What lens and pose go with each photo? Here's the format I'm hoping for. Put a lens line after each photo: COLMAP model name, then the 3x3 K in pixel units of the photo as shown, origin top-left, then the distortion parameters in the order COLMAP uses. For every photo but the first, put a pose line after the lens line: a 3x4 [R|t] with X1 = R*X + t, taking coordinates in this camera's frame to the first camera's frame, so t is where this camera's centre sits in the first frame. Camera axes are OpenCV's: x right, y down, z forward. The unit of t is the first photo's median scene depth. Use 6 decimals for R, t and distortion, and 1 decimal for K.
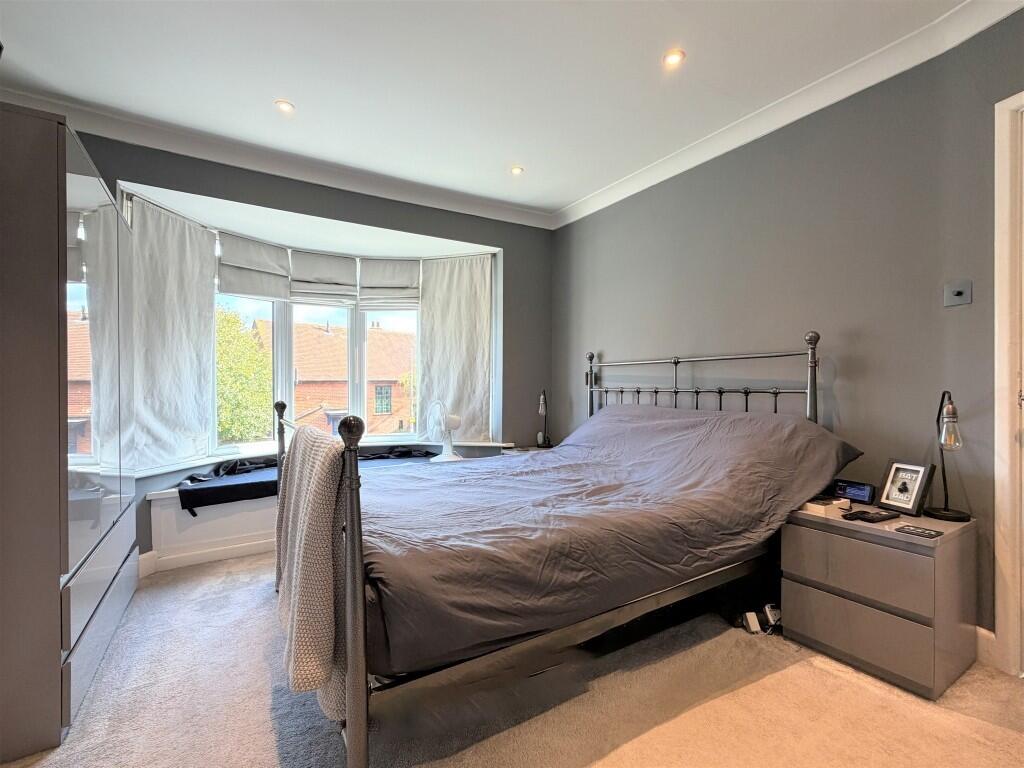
lens RADIAL K [[469.2, 0, 512.0], [0, 469.2, 384.0], [0, 0, 1]] dist [0.000861, 0.000039]
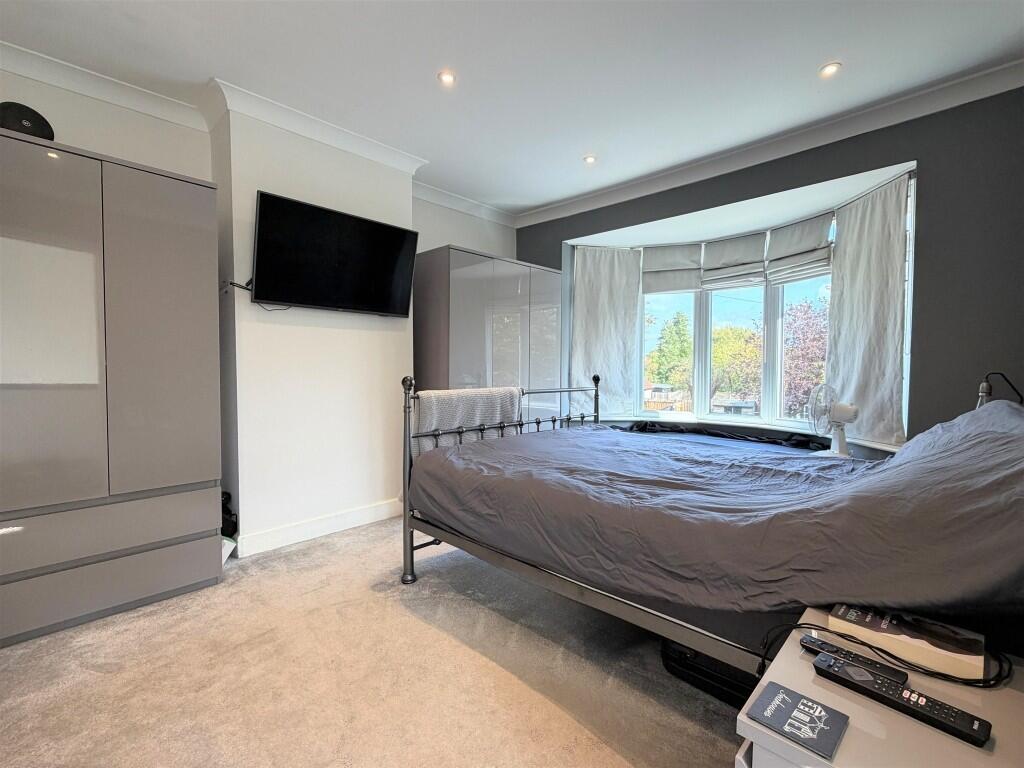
lens RADIAL K [[469.2, 0, 512.0], [0, 469.2, 384.0], [0, 0, 1]] dist [0.000861, 0.000039]
pose [[0.231842, 0.040878, -0.971894, 0.532935], [-0.004132, 0.999149, 0.041039, 0.004922], [0.972745, -0.005498, 0.231814, 0.298689]]
